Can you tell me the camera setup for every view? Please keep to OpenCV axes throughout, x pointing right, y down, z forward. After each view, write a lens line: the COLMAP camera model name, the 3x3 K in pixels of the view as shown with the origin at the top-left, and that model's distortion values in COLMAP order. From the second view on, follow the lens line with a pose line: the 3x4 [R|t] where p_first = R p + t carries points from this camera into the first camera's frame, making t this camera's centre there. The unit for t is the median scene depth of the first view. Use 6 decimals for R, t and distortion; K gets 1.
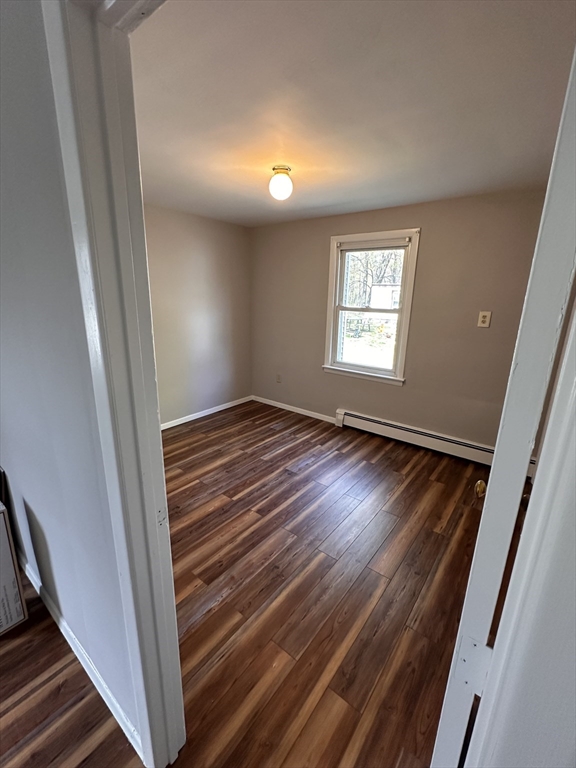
lens RADIAL K [[335.0, 0, 288.0], [0, 335.0, 384.0], [0, 0, 1]] dist [-0.000884, 0.000305]
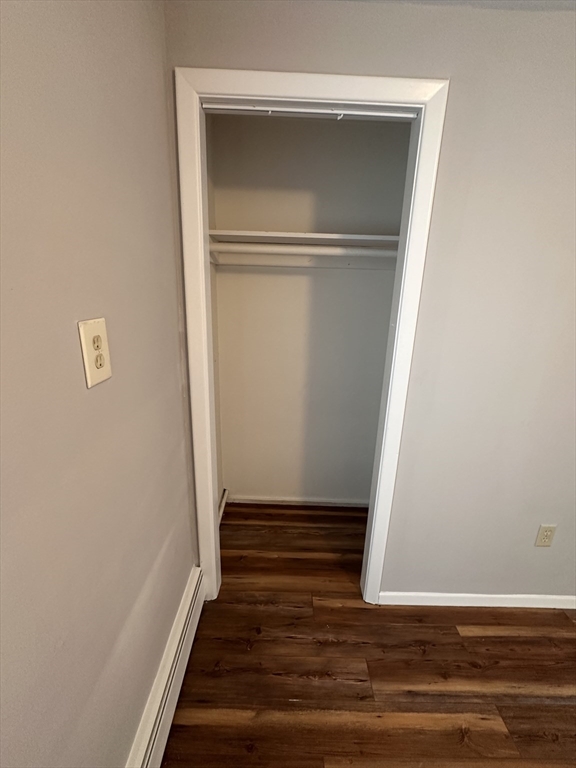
lens RADIAL K [[335.0, 0, 288.0], [0, 335.0, 384.0], [0, 0, 1]] dist [-0.000884, 0.000305]
pose [[-0.622292, -0.260330, 0.738228, 0.288404], [0.163503, 0.879049, 0.447816, -0.235415], [-0.765519, 0.399375, -0.504460, 0.935626]]
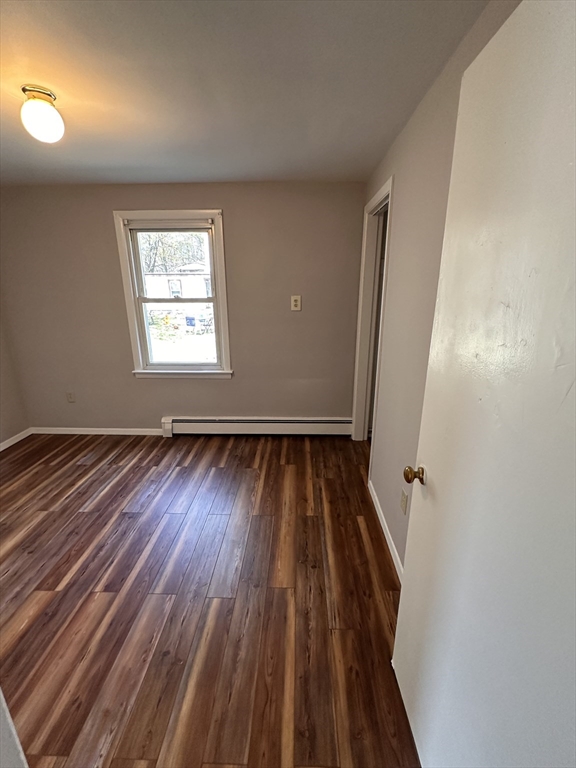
lens RADIAL K [[335.0, 0, 288.0], [0, 335.0, 384.0], [0, 0, 1]] dist [-0.000884, 0.000305]
pose [[0.804602, -0.194066, 0.561208, -0.072247], [0.177873, 0.980459, 0.084027, -0.031833], [-0.566548, 0.032215, 0.823399, 0.134749]]
